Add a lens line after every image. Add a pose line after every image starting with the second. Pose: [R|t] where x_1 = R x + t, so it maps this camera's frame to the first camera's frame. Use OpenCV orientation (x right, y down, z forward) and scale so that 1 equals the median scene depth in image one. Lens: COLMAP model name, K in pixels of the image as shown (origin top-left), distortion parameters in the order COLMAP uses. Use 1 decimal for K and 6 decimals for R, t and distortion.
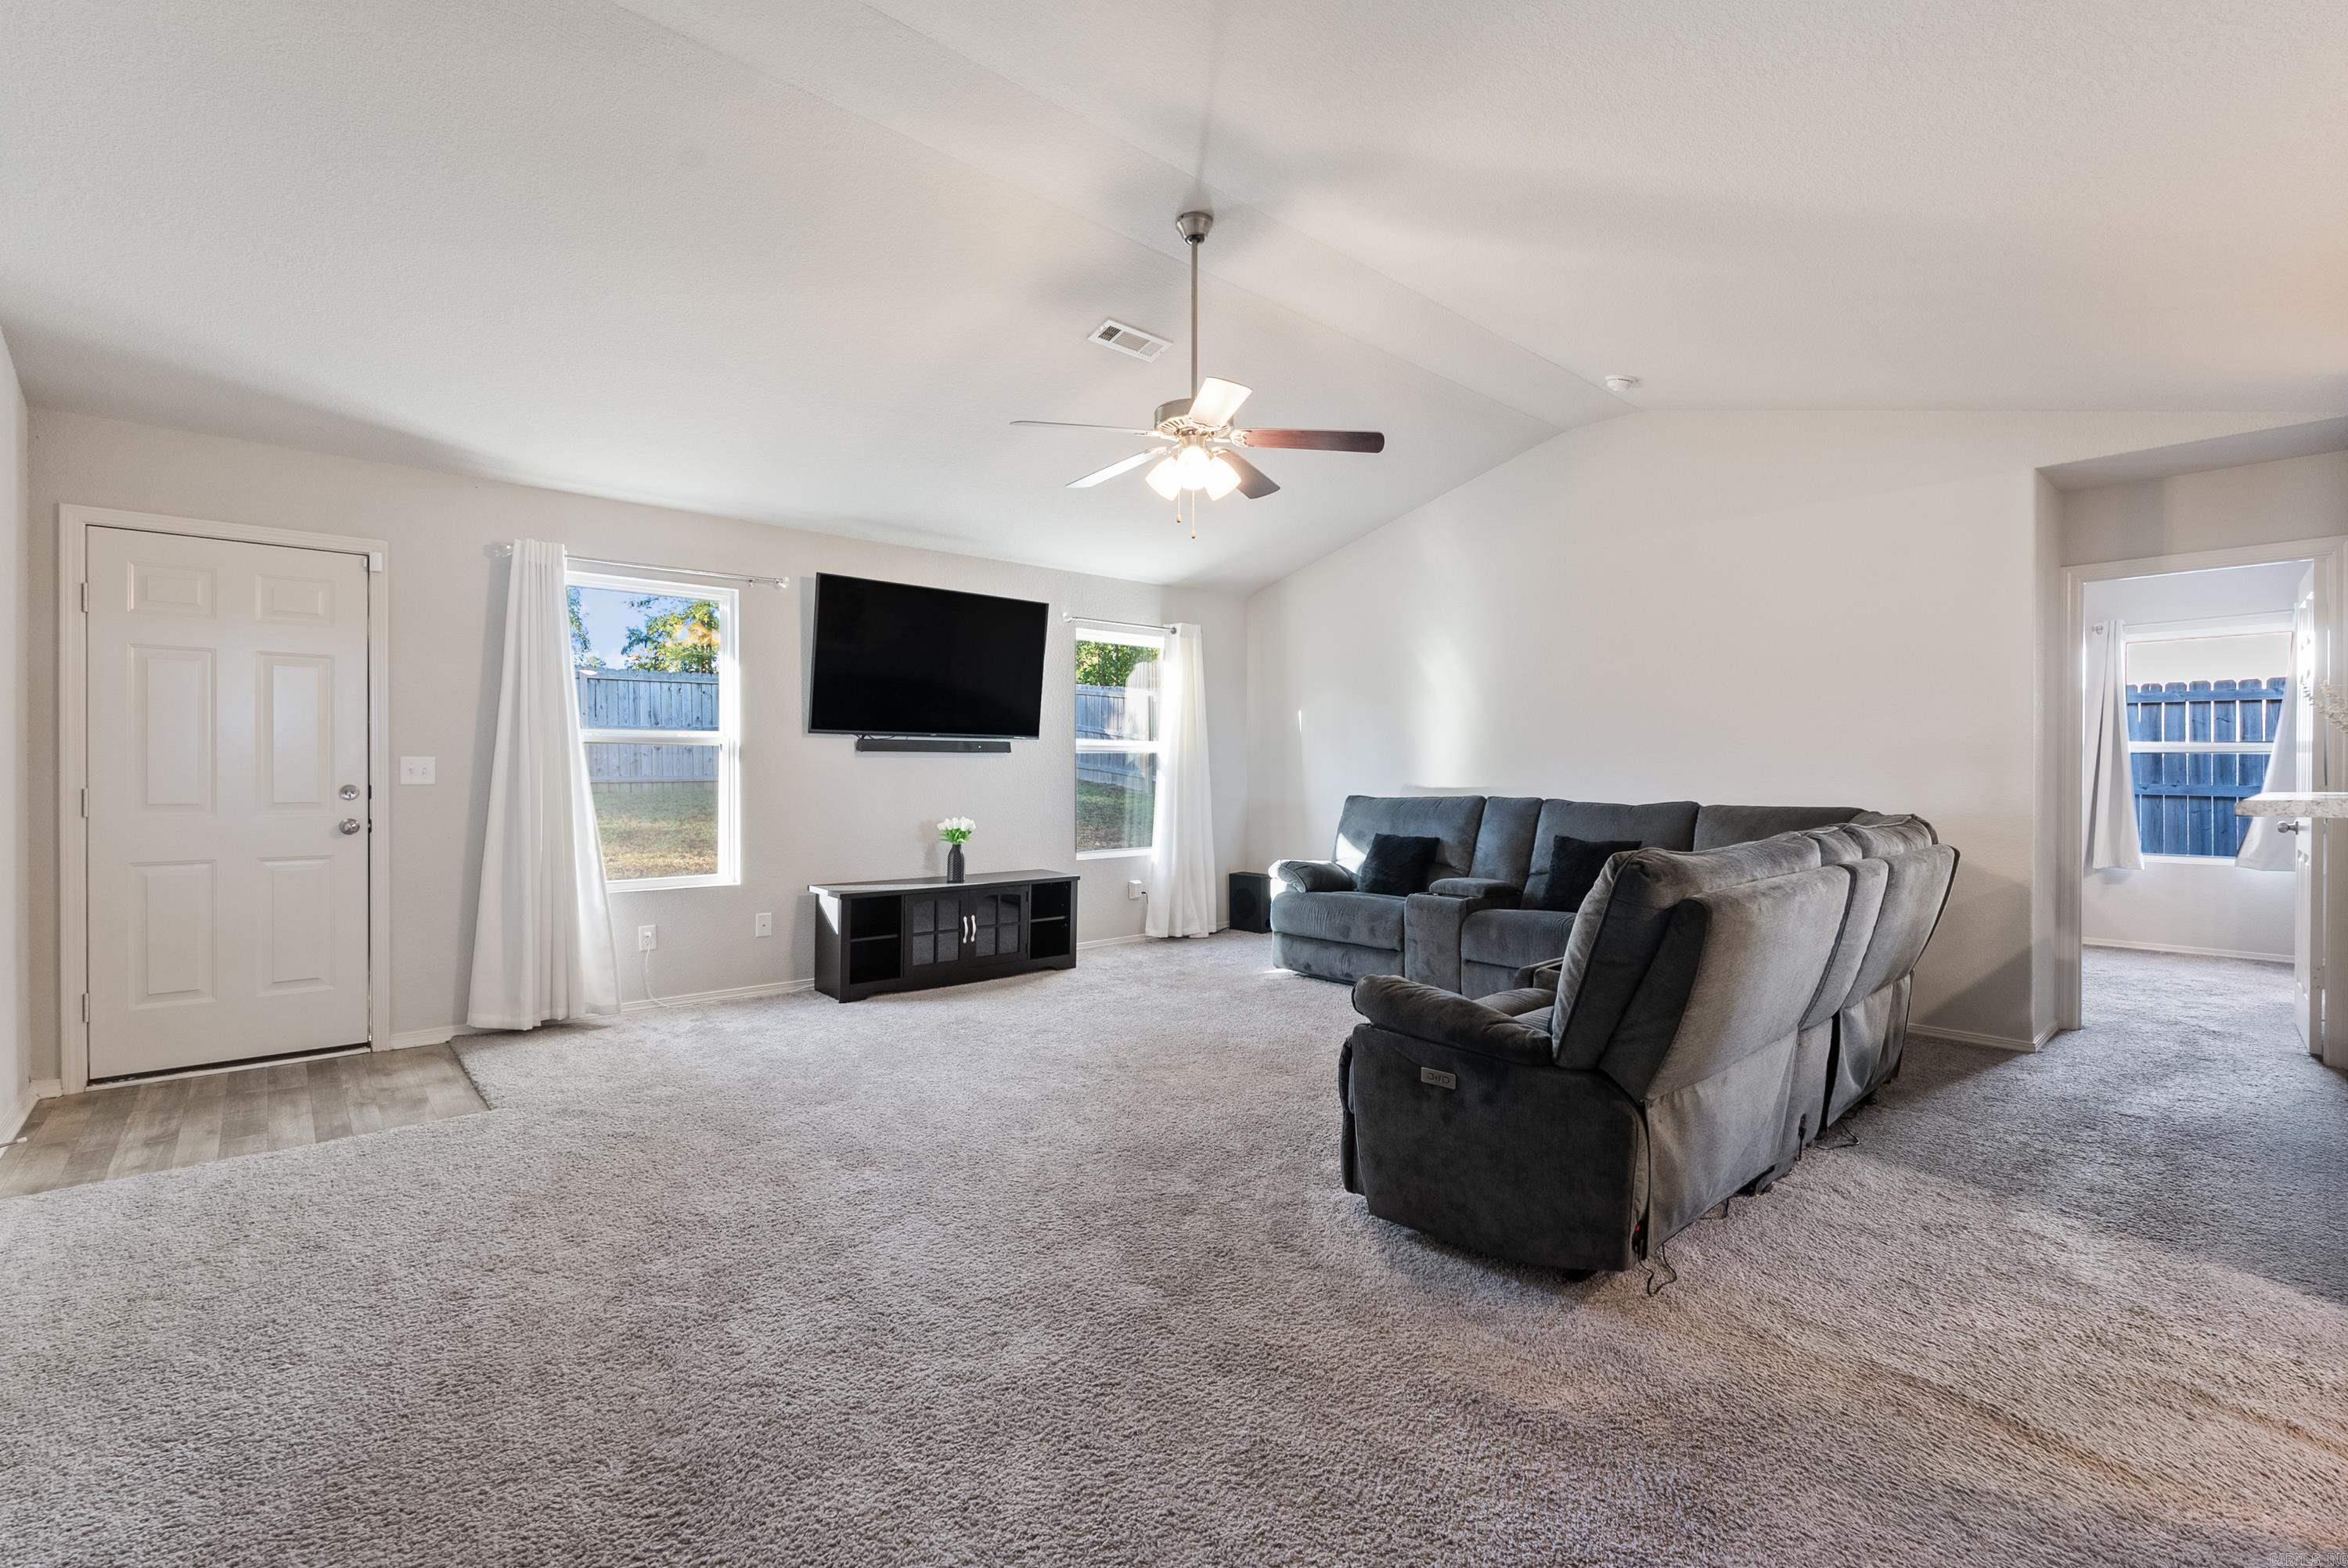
lens RADIAL K [[1034.1, 0, 1174.2], [0, 1034.1, 778.9], [0, 0, 1]] dist [-0.003077, -0.000508]
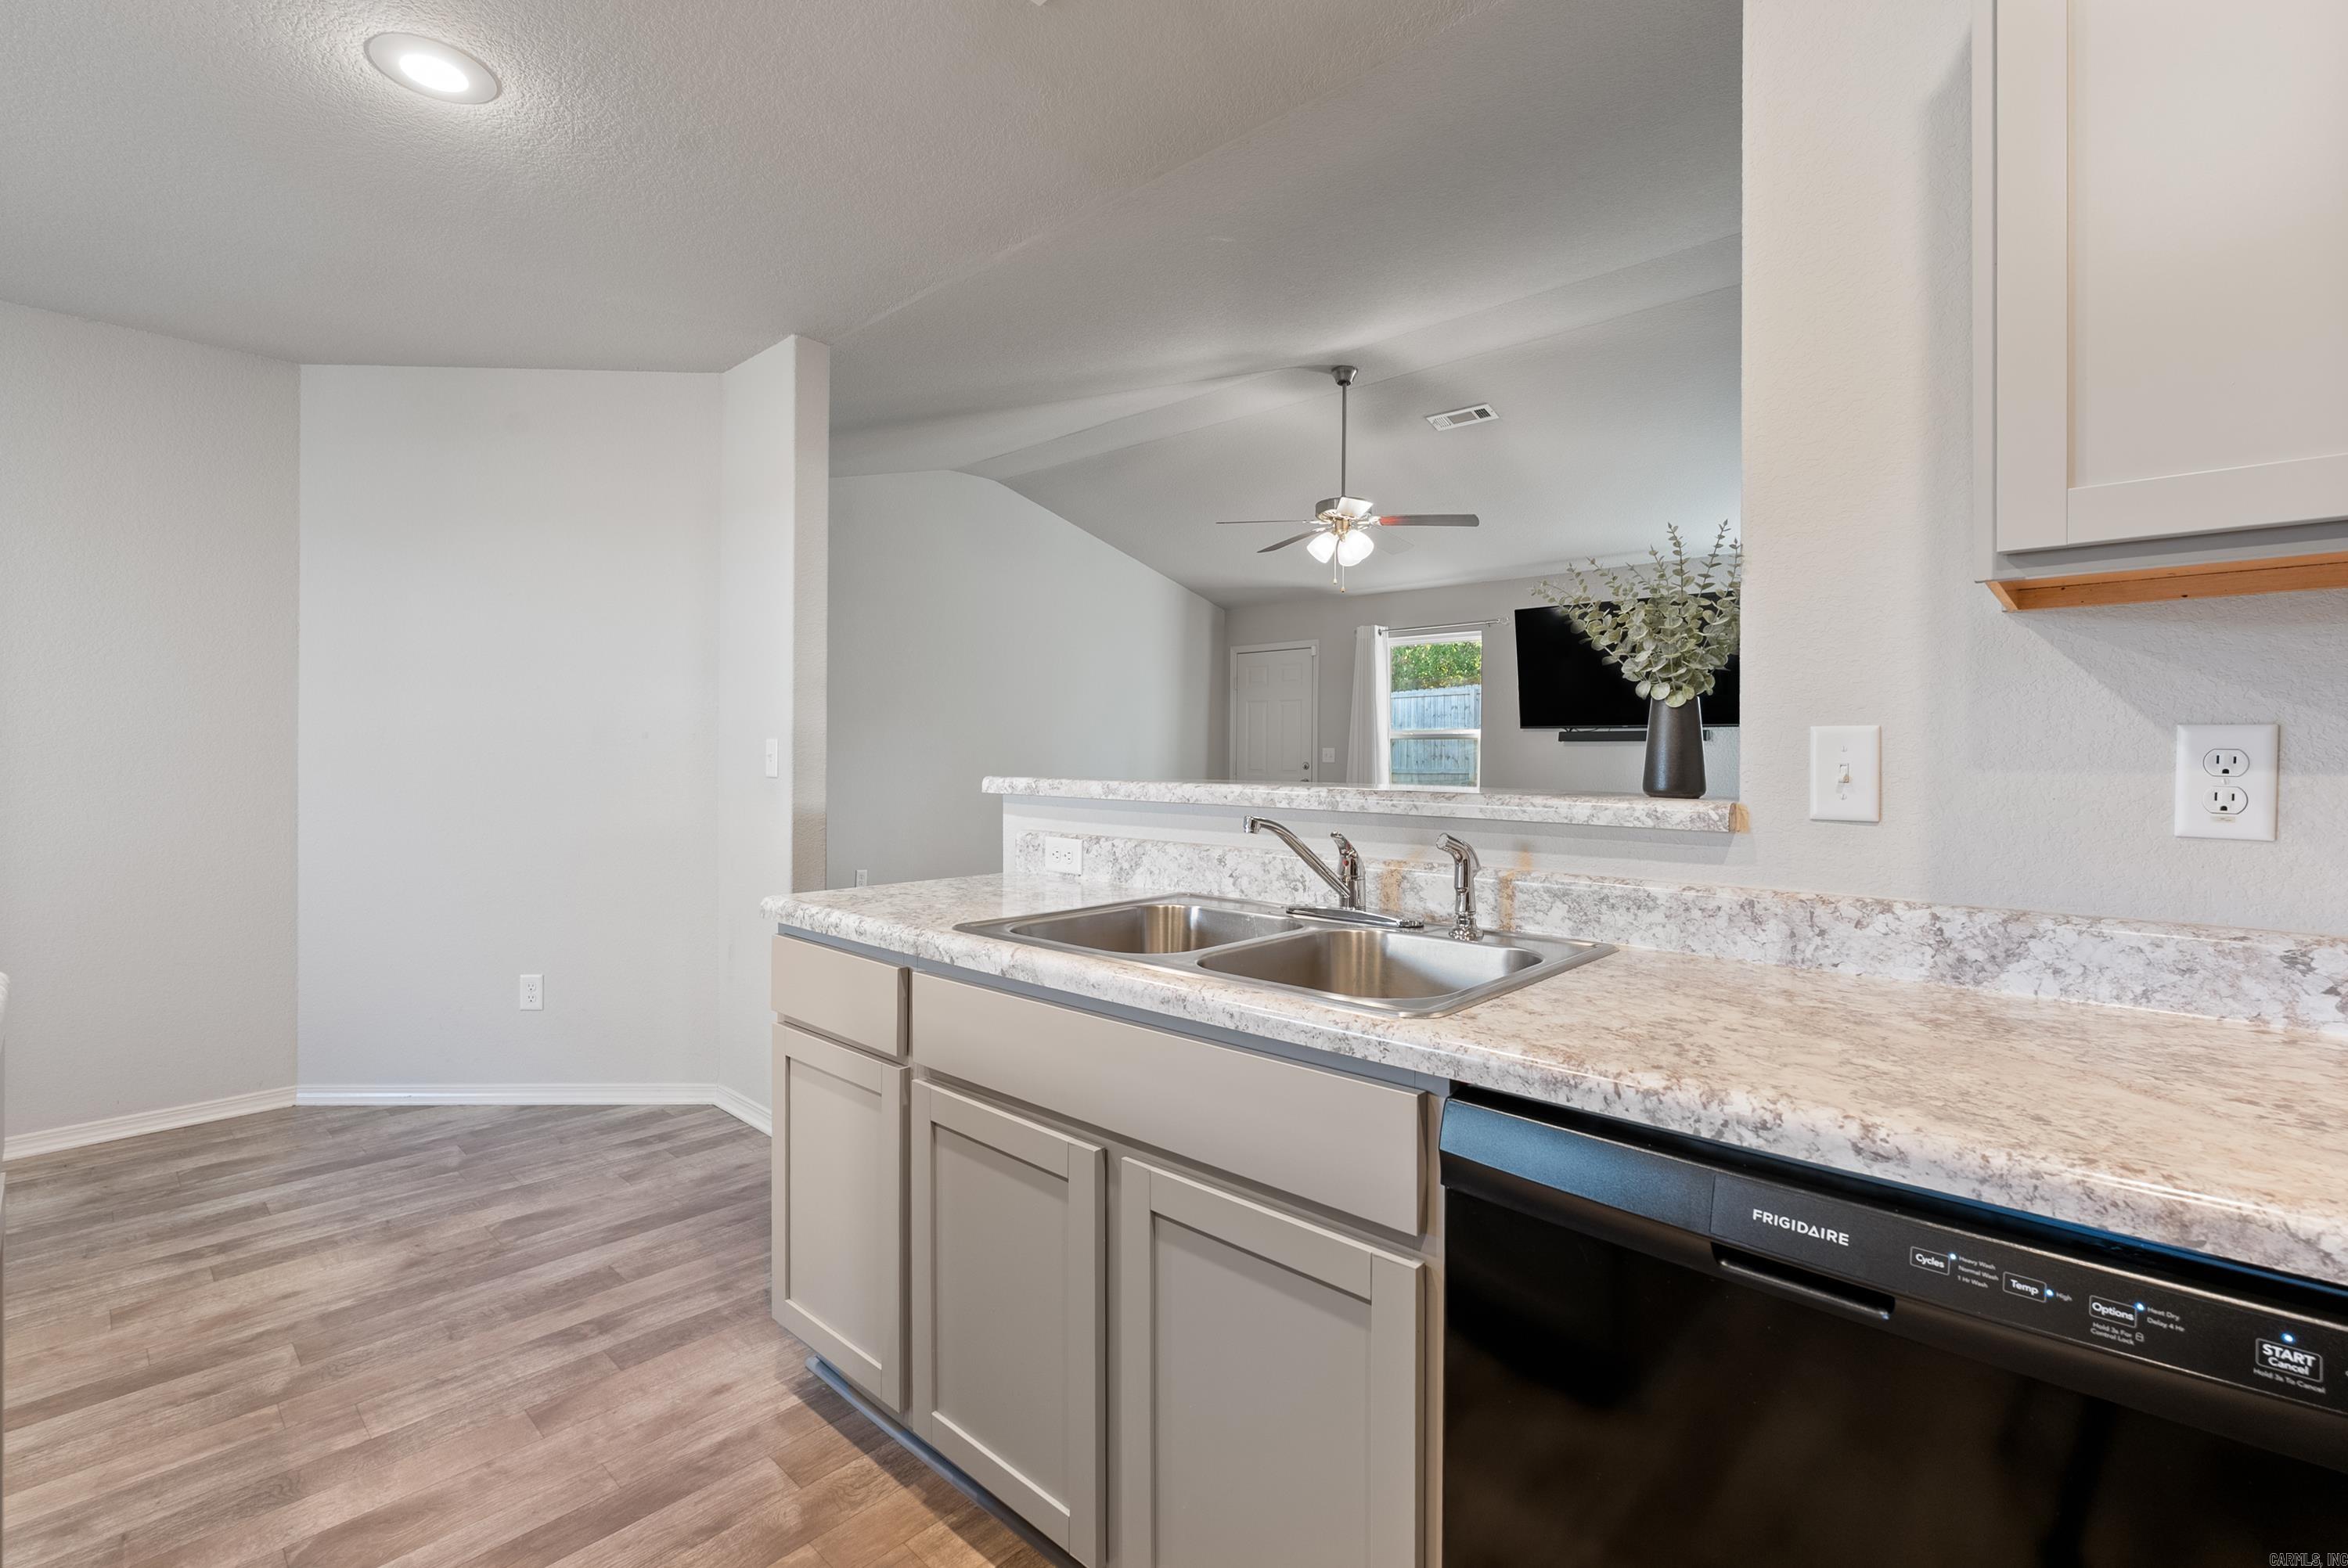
lens RADIAL K [[1042.5, 0, 1171.7], [0, 1042.5, 760.5], [0, 0, 1]] dist [-0.003462, 0.000194]
pose [[0.099610, 0.005206, -0.995013, 0.911135], [-0.016313, 0.999860, 0.003598, -0.000296], [0.994893, 0.015873, 0.099681, 0.395801]]
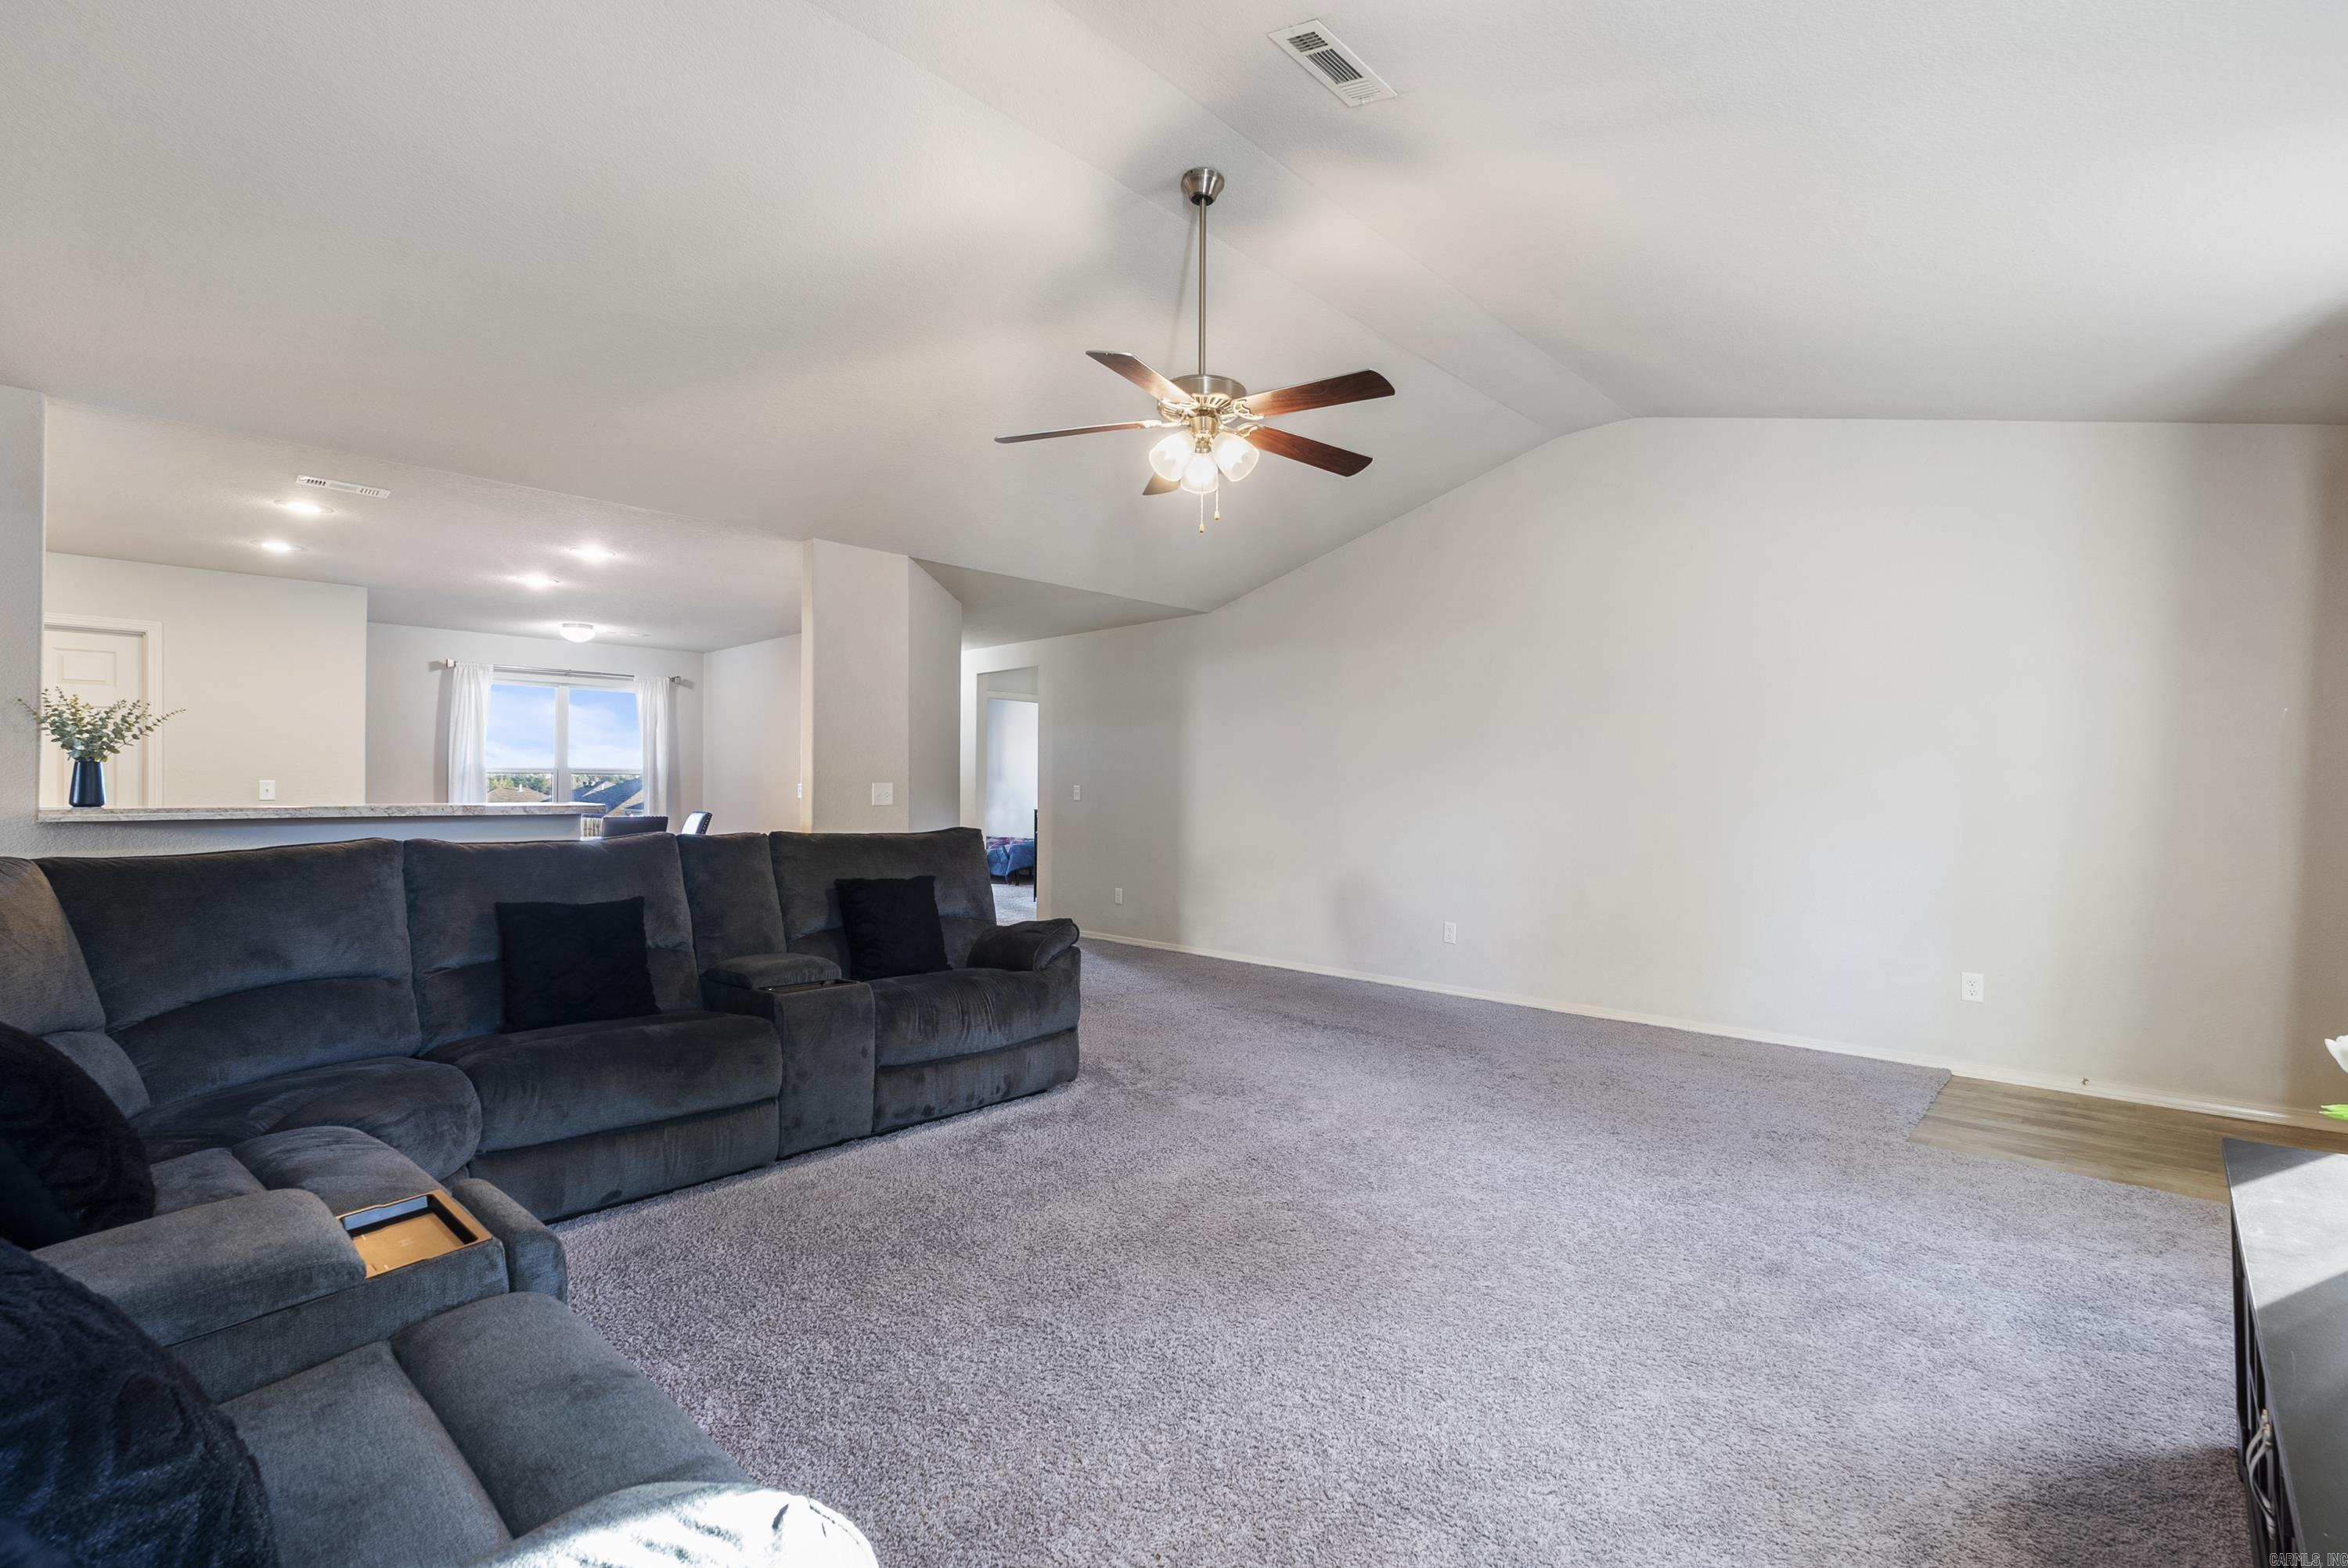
lens RADIAL K [[1036.1, 0, 1175.9], [0, 1036.1, 781.9], [0, 0, 1]] dist [-0.006729, 0.000365]
pose [[-0.997196, -0.007412, -0.074469, 0.068434], [-0.007637, 0.999967, 0.002740, -0.012033], [0.074447, 0.003301, -0.997220, 1.198398]]
